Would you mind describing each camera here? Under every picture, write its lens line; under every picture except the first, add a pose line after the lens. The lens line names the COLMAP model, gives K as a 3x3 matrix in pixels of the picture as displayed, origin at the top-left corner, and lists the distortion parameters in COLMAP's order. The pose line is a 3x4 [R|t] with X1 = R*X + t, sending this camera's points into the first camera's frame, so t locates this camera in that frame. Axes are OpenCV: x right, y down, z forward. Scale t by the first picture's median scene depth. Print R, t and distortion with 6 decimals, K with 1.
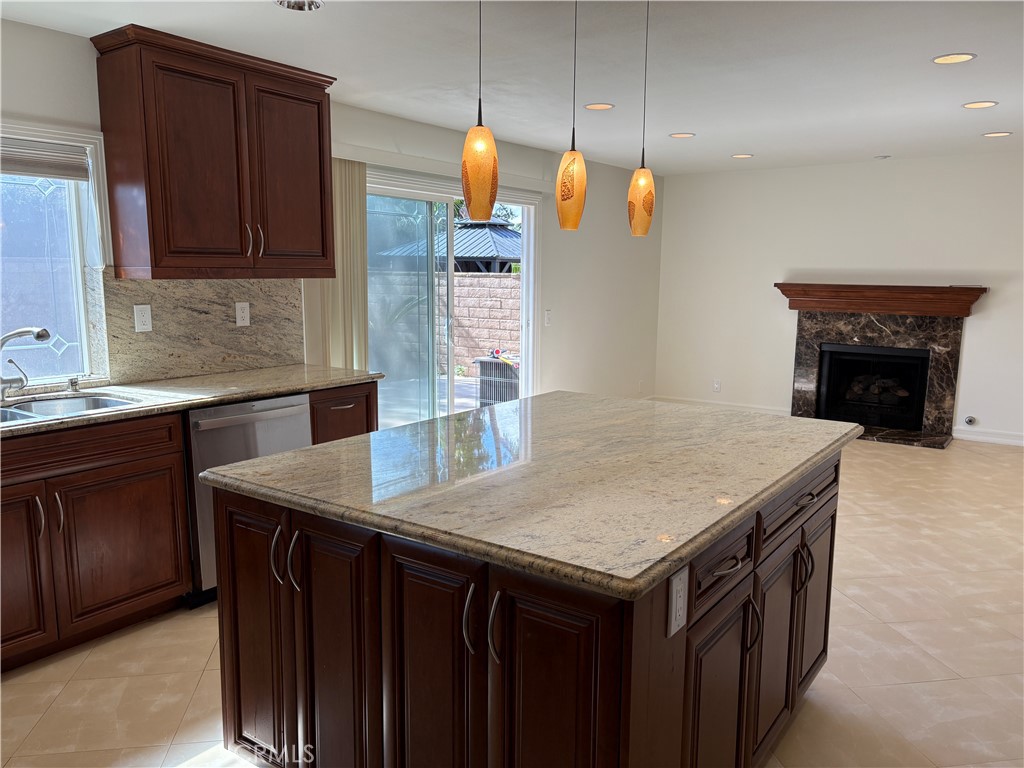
lens RADIAL K [[767.6, 0, 512.6], [0, 767.6, 388.6], [0, 0, 1]] dist [-0.003766, -0.001535]
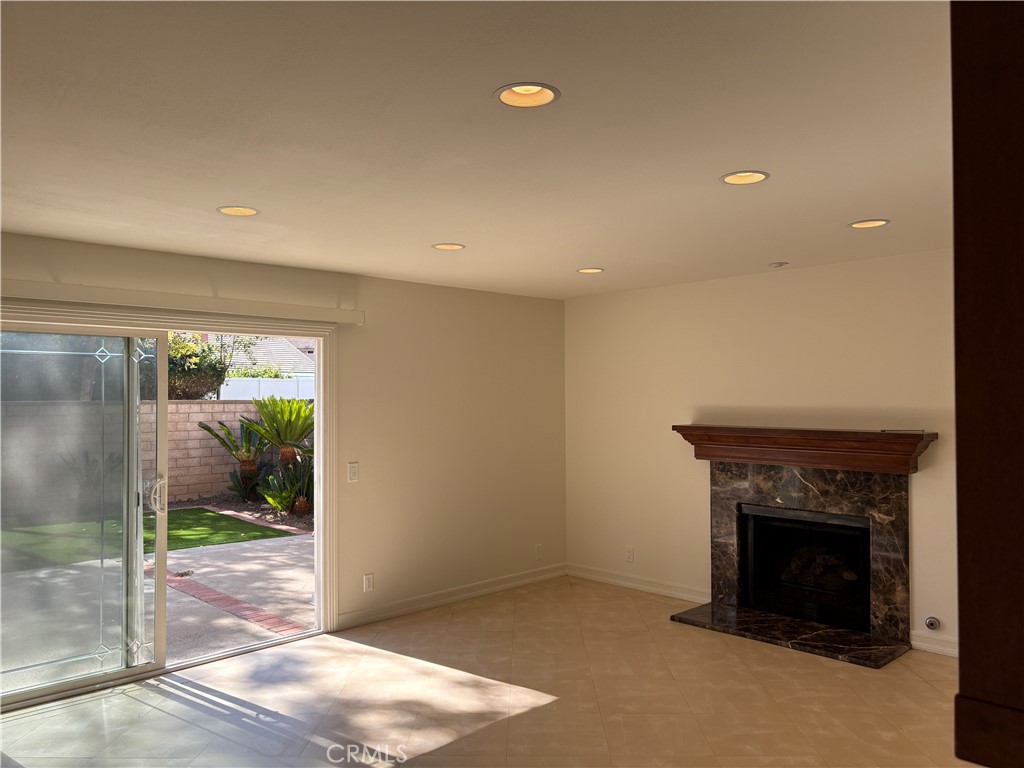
lens RADIAL K [[767.6, 0, 511.5], [0, 767.6, 379.9], [0, 0, 1]] dist [-0.003766, -0.001535]
pose [[0.983957, -0.015853, -0.177698, 0.341086], [-0.015922, 0.984266, -0.175975, -0.045934], [0.177692, 0.175981, 0.968223, 0.217806]]
